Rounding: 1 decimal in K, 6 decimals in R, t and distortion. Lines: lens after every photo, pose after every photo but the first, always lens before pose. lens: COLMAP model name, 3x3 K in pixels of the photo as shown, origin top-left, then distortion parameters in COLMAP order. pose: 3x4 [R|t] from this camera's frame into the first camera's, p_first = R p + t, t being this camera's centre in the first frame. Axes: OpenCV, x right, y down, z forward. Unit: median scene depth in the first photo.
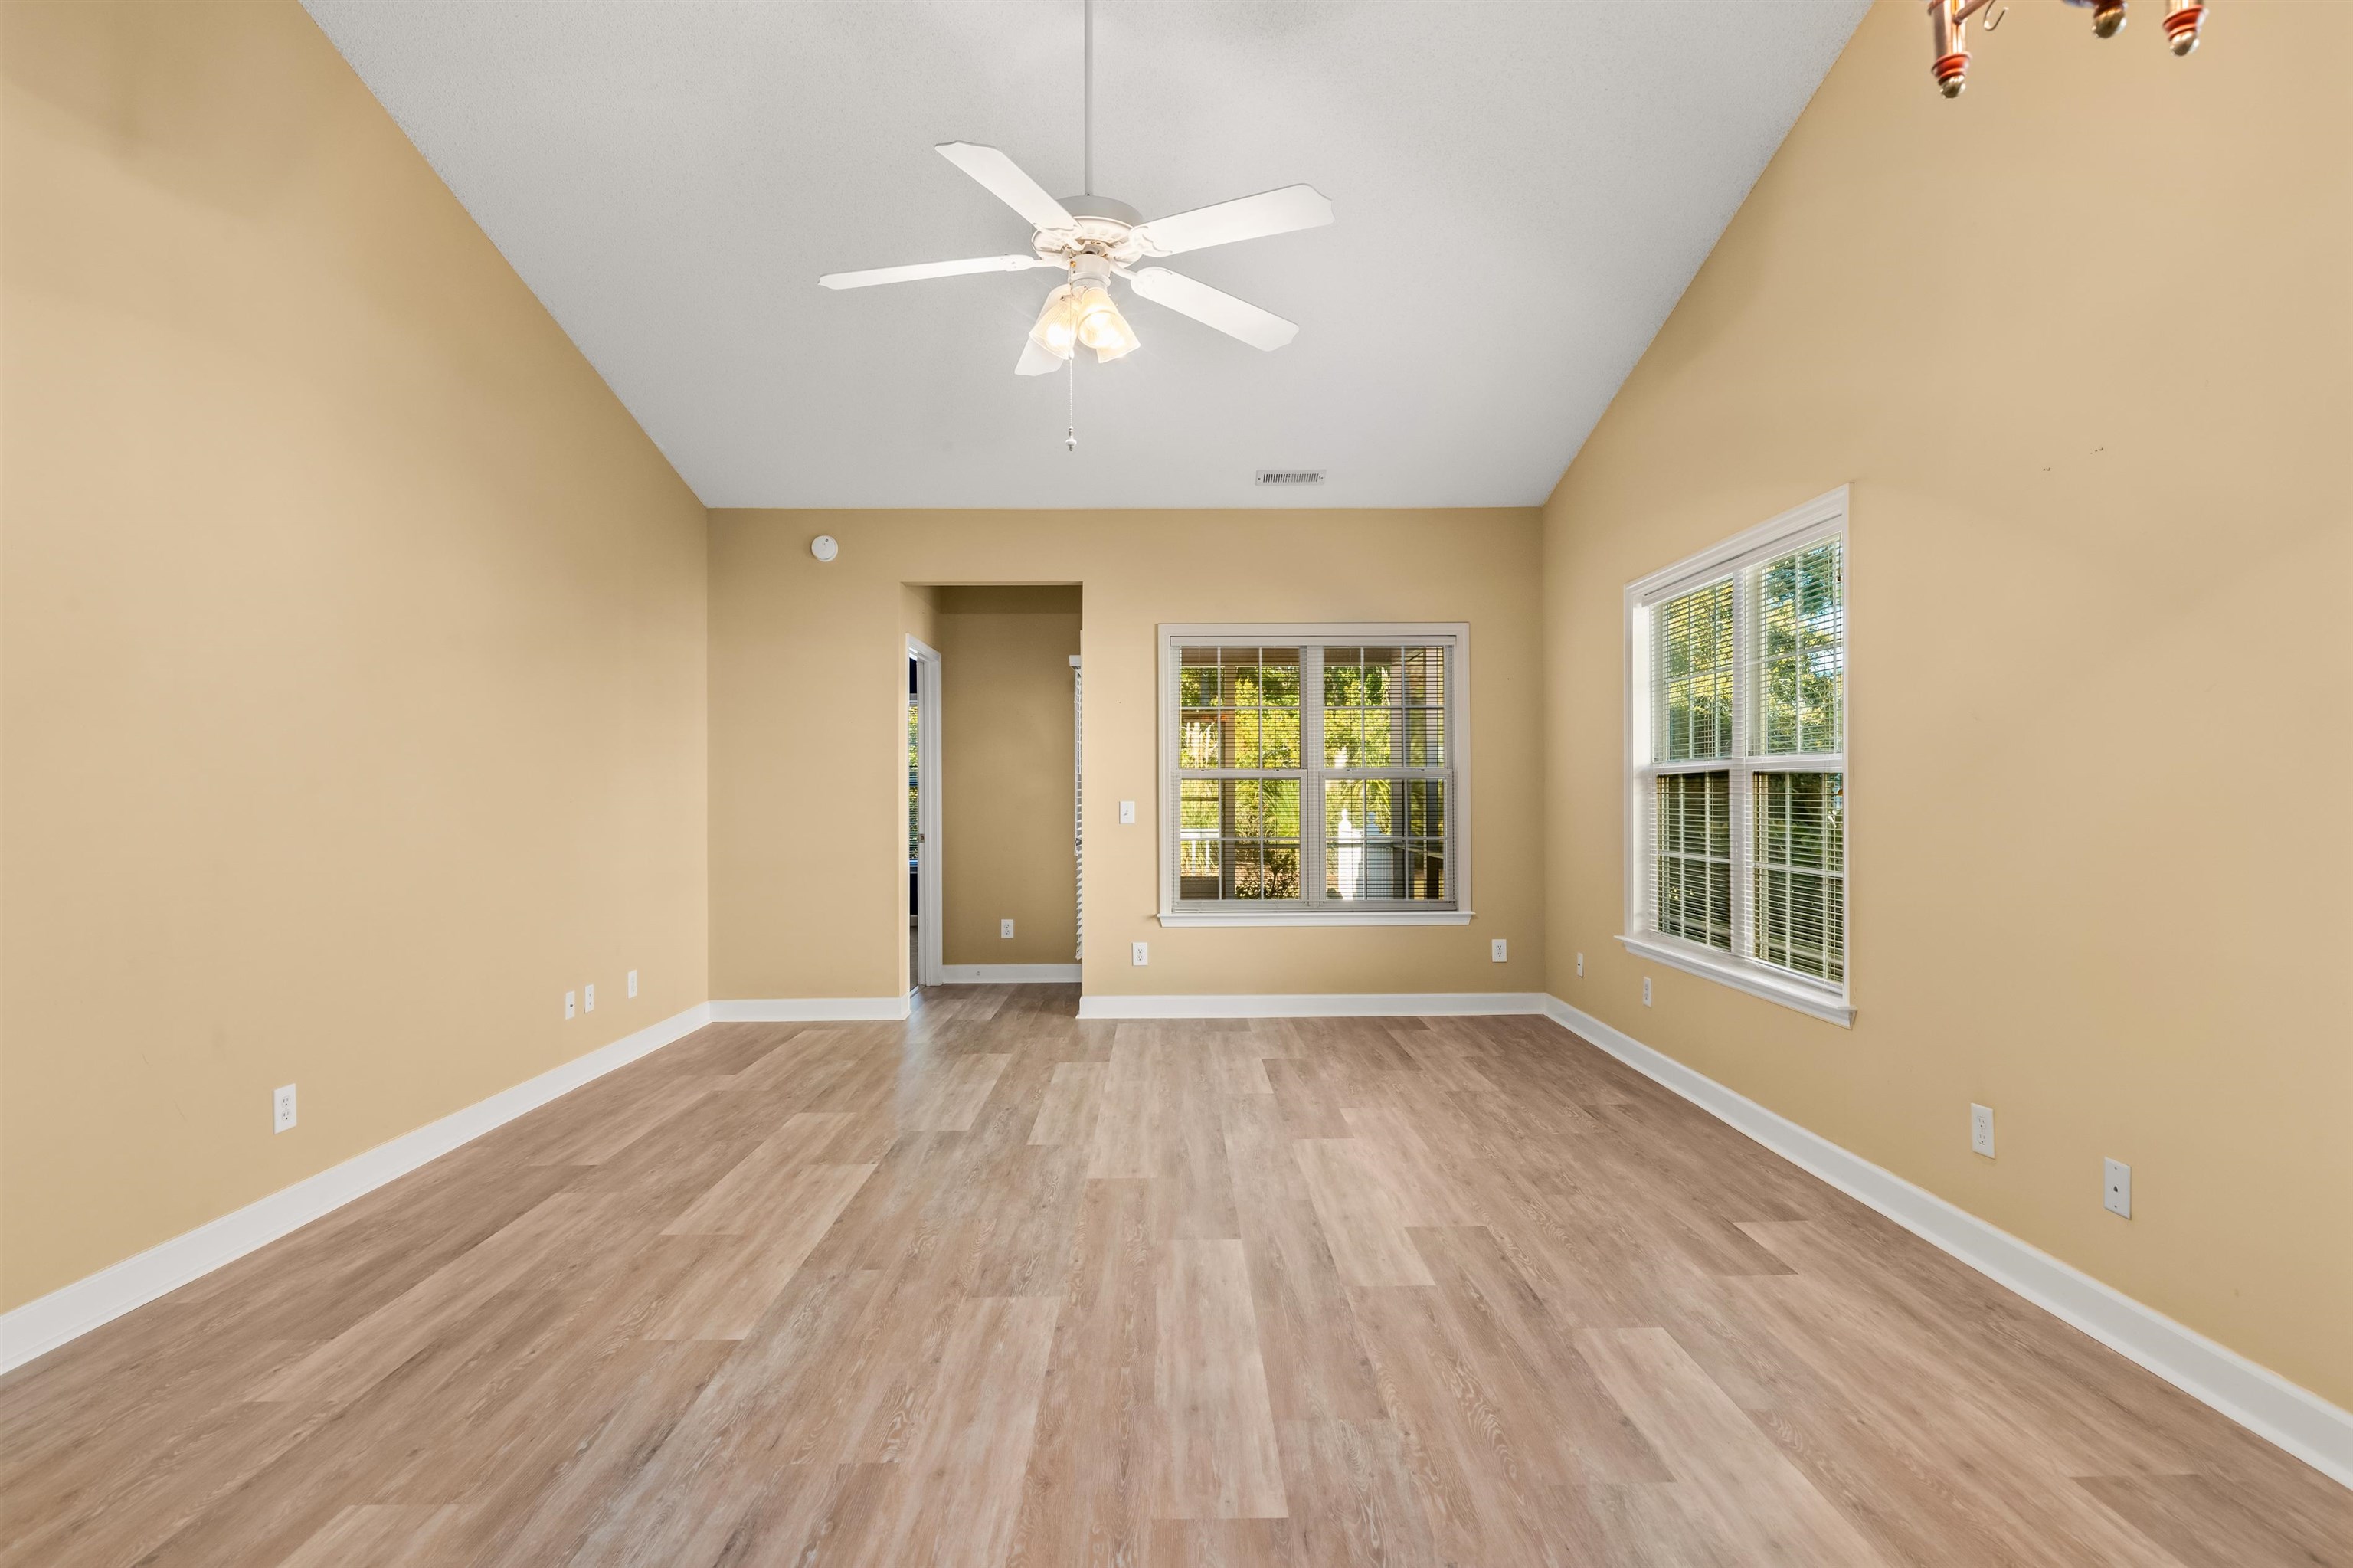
lens RADIAL K [[1162.6, 0, 1176.5], [0, 1162.6, 784.0], [0, 0, 1]] dist [0.001385, 0.000496]
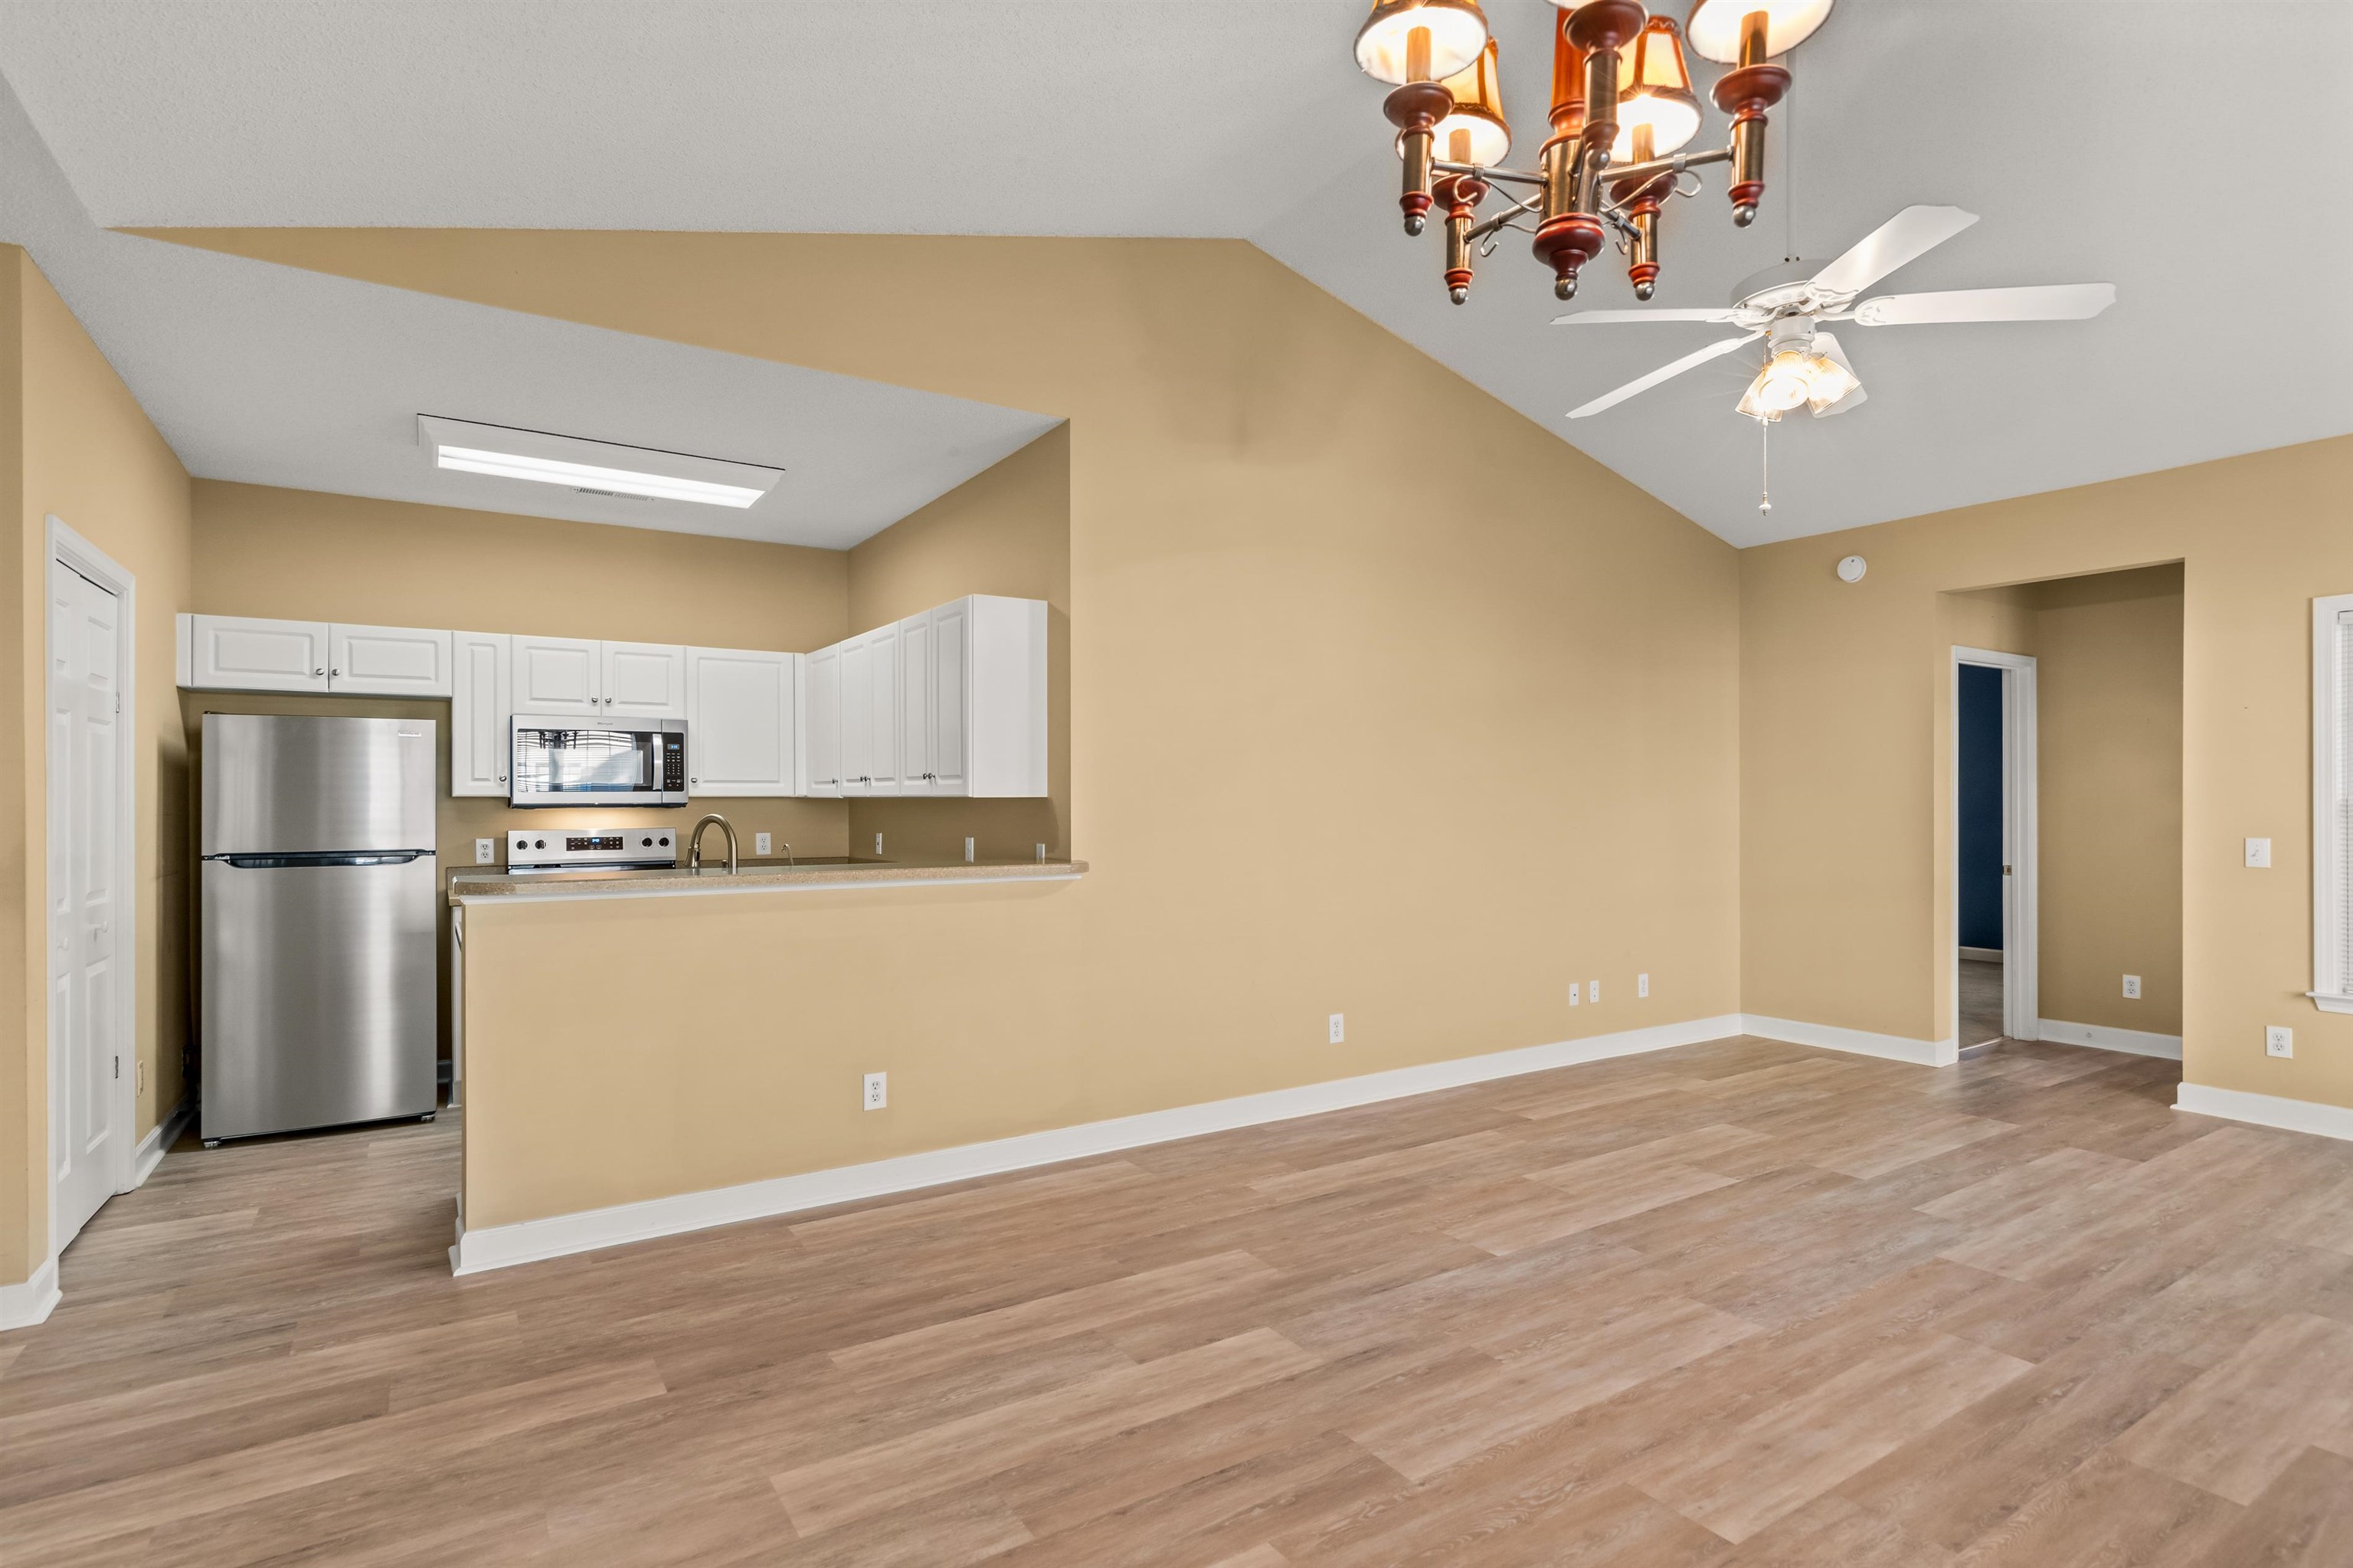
lens RADIAL K [[1170.8, 0, 1188.1], [0, 1170.8, 802.0], [0, 0, 1]] dist [-0.000778, 0.000542]
pose [[0.537722, 0.005488, -0.843104, 0.426961], [0.005301, 0.999937, 0.009890, -0.037059], [0.843105, -0.009788, 0.537659, 0.003871]]
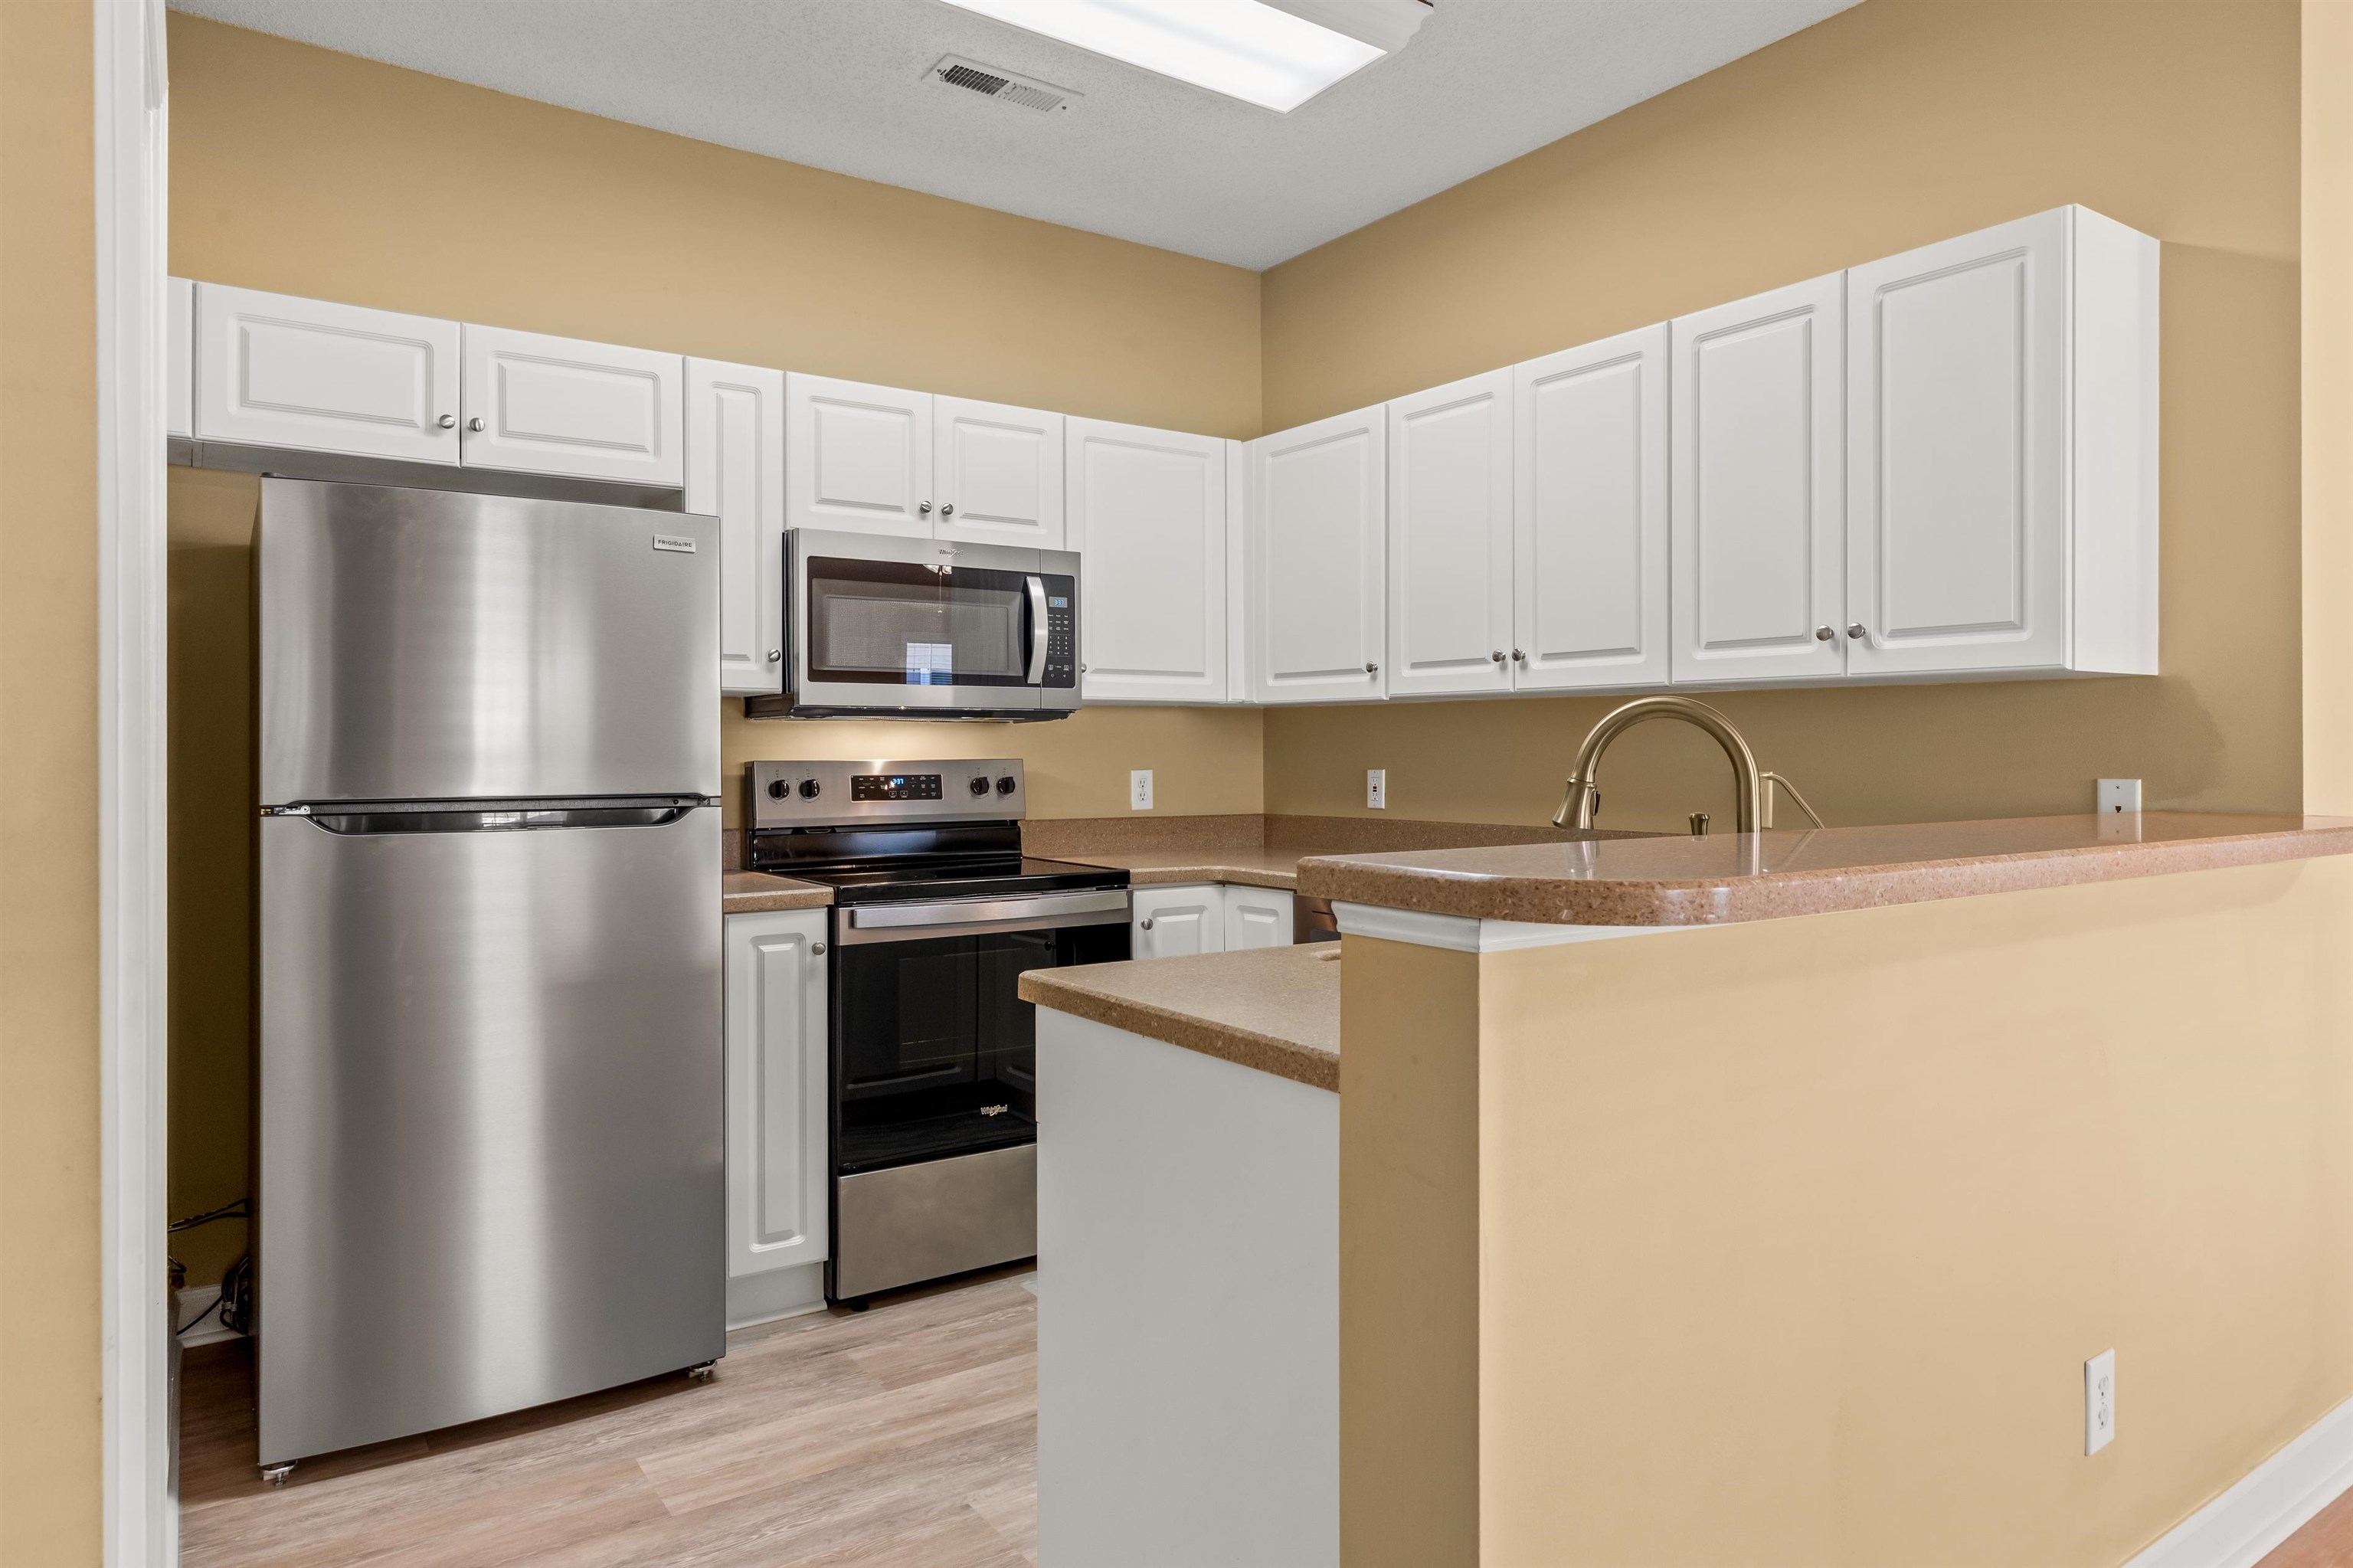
lens RADIAL K [[1429.1, 0, 1167.6], [0, 1429.1, 750.2], [0, 0, 1]] dist [0.005492, 0.000399]
pose [[0.564905, 0.002794, -0.825151, -0.488275], [0.005026, 0.999964, 0.006827, 0.001932], [0.825140, -0.008004, 0.564871, -0.263202]]
